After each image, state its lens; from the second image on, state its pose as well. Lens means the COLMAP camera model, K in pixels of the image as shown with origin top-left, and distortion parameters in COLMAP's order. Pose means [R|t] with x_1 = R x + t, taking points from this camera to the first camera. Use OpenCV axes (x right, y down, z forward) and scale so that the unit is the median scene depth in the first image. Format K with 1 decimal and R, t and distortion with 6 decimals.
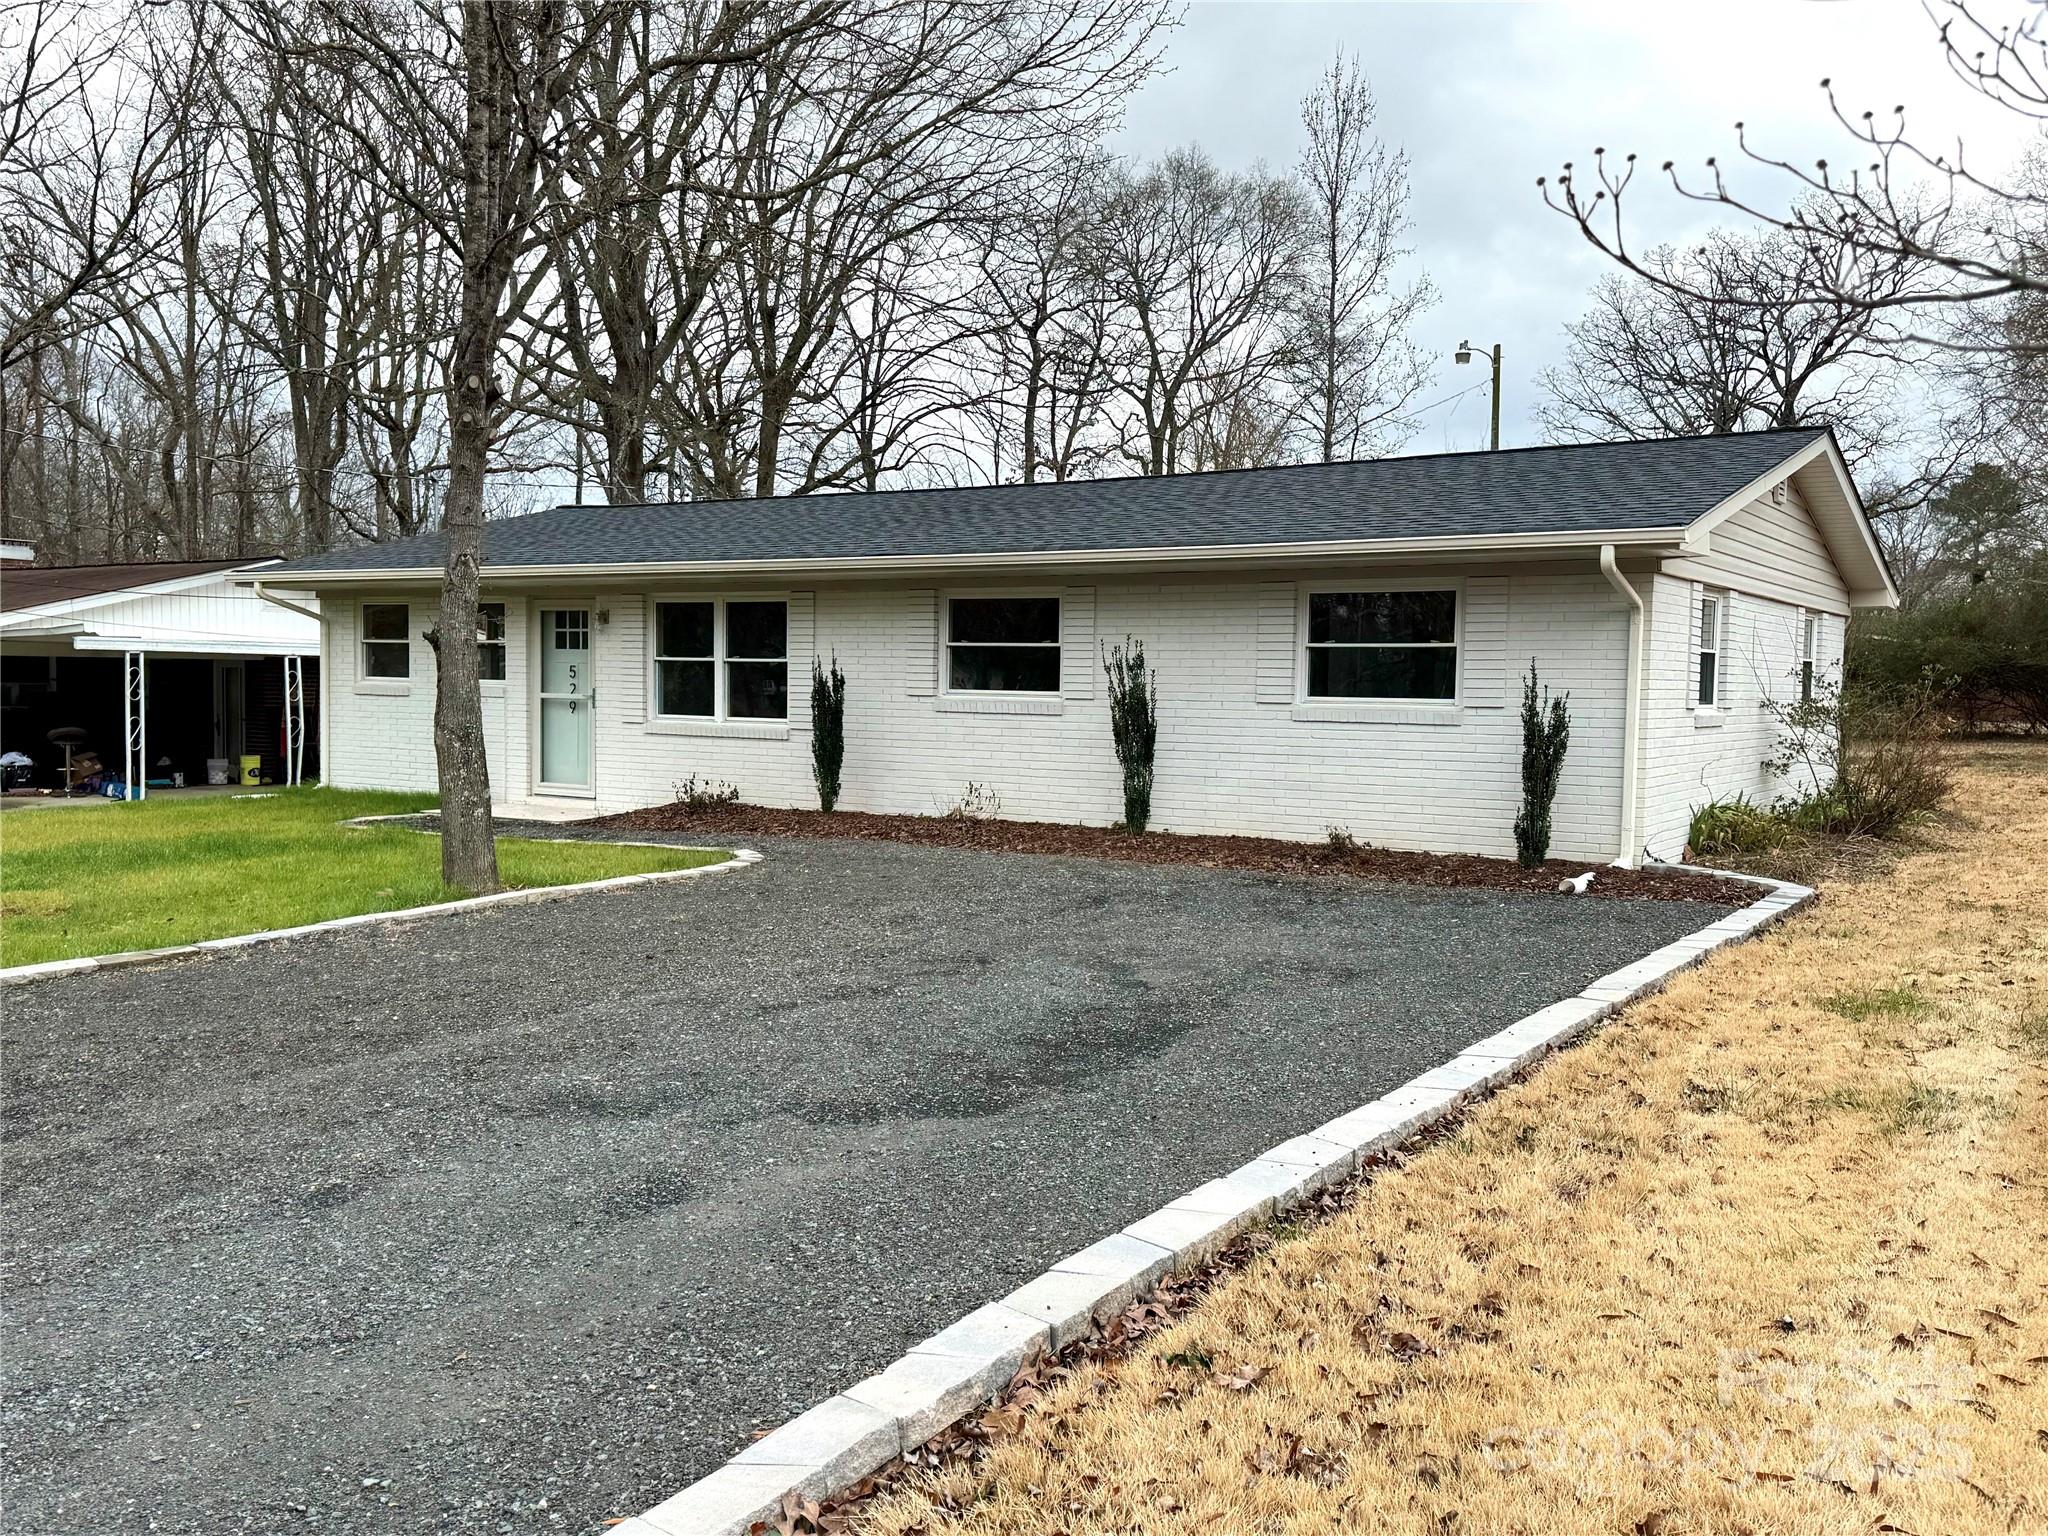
lens RADIAL K [[2054.1, 0, 1024.0], [0, 2054.1, 768.0], [0, 0, 1]] dist [-0.014727, -0.006961]
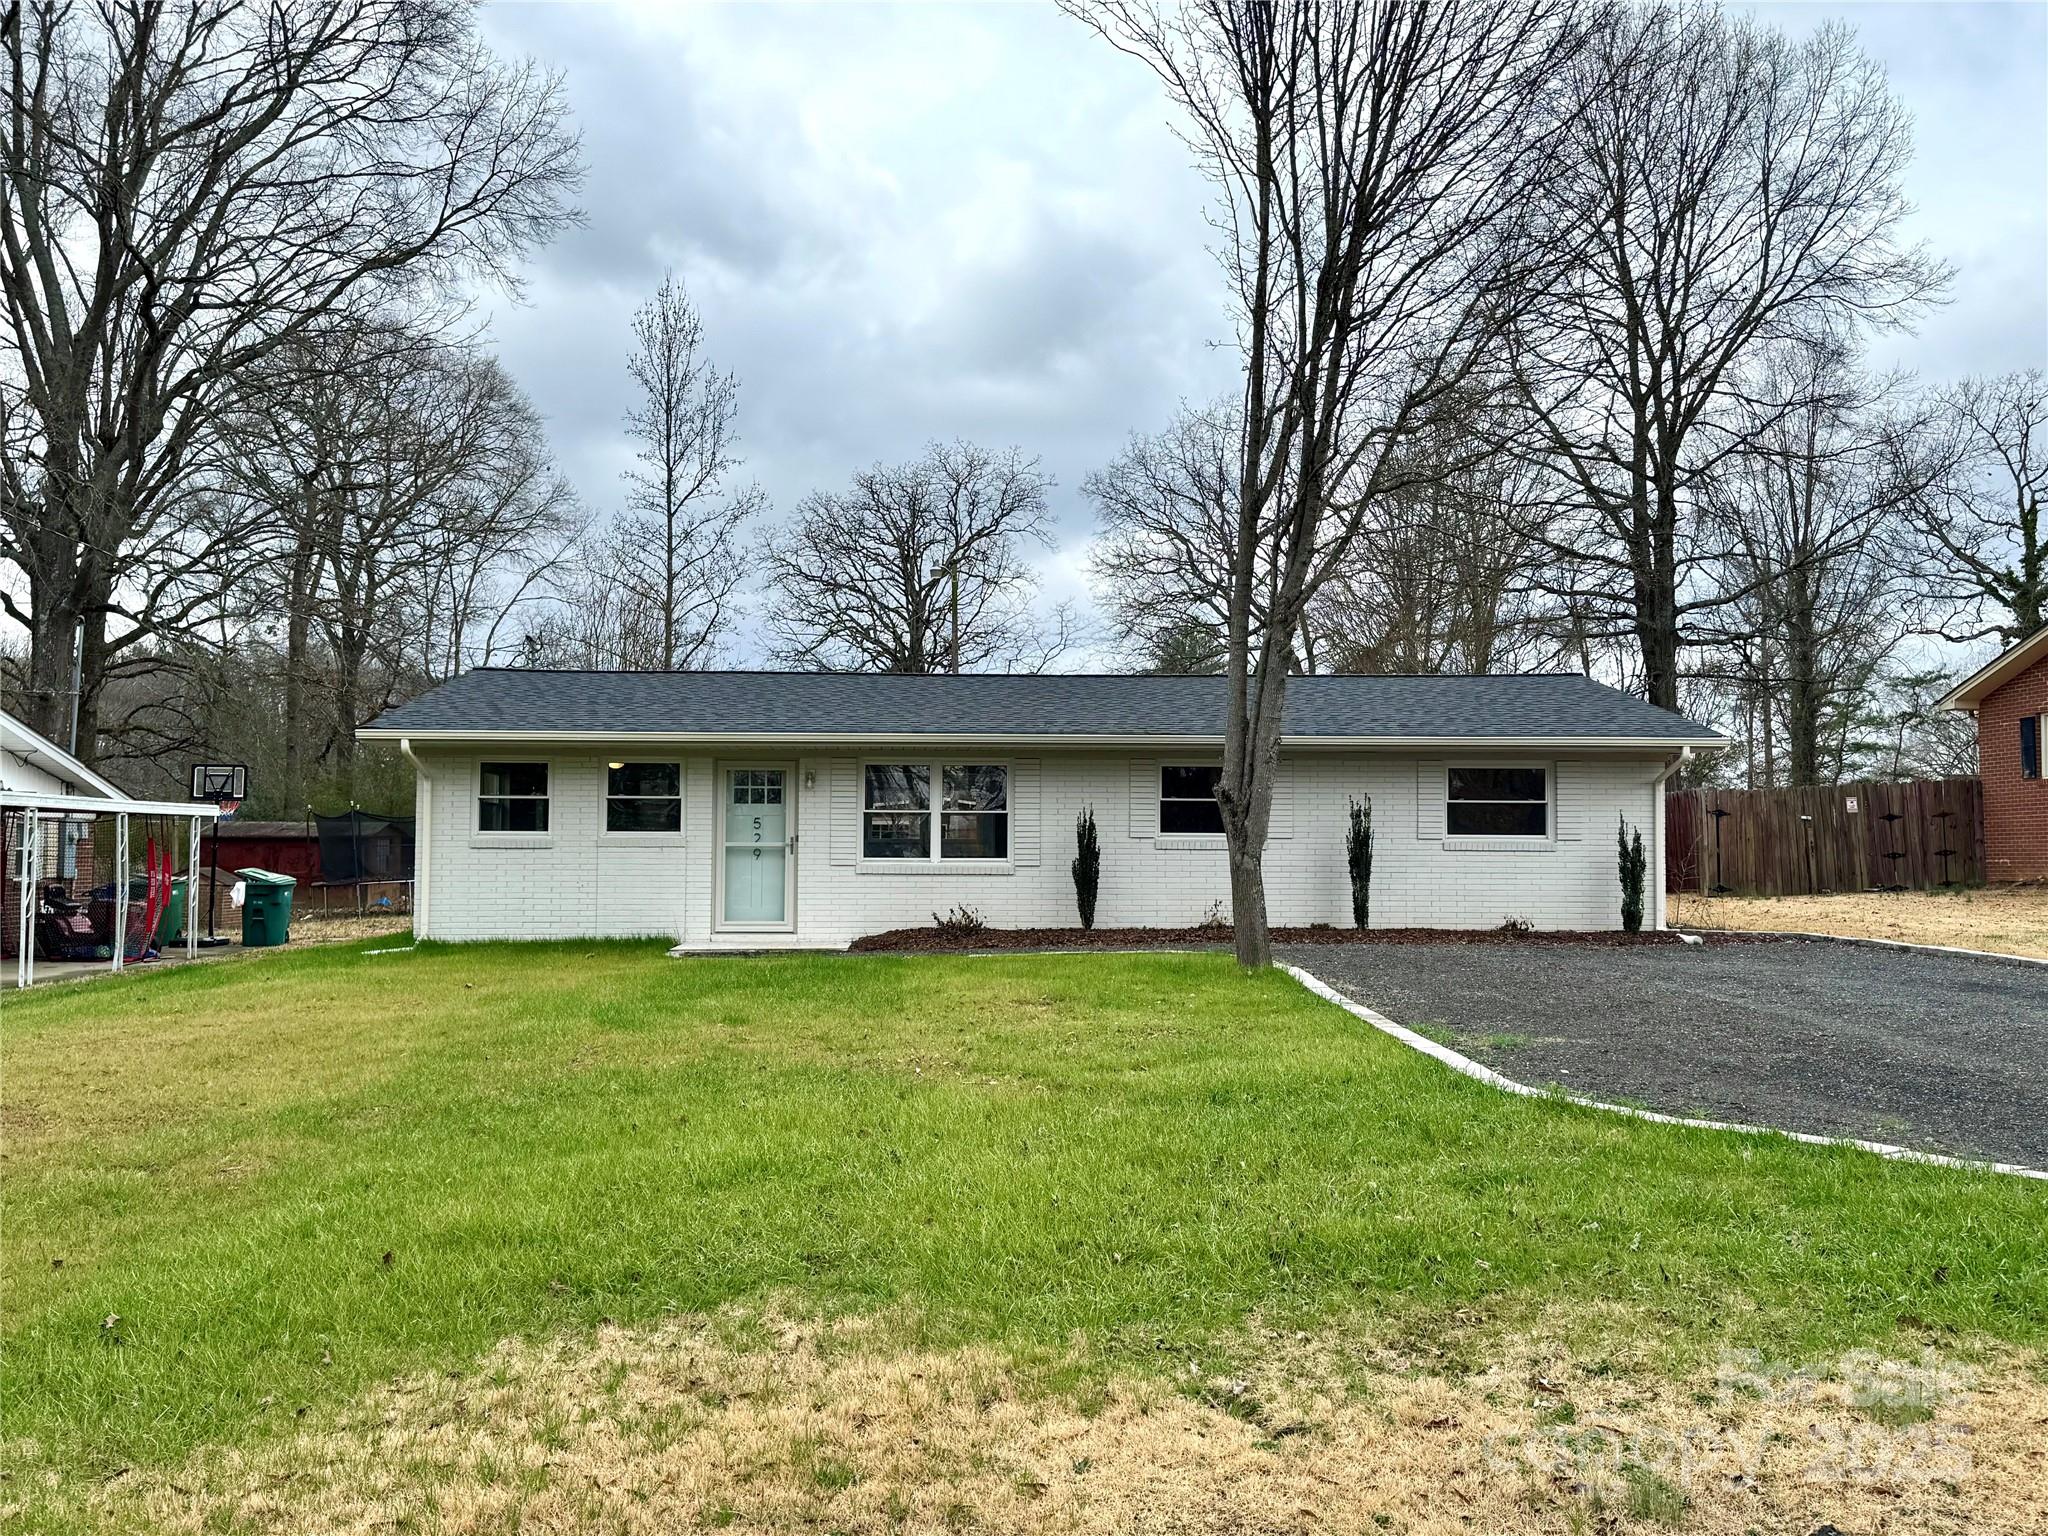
lens RADIAL K [[2054.1, 0, 1024.0], [0, 2054.1, 768.0], [0, 0, 1]] dist [-0.014727, -0.006961]
pose [[0.772512, 0.008844, 0.634938, -0.890169], [0.036052, 0.997679, -0.057760, -0.005992], [-0.633976, 0.067511, 0.770401, 0.012926]]
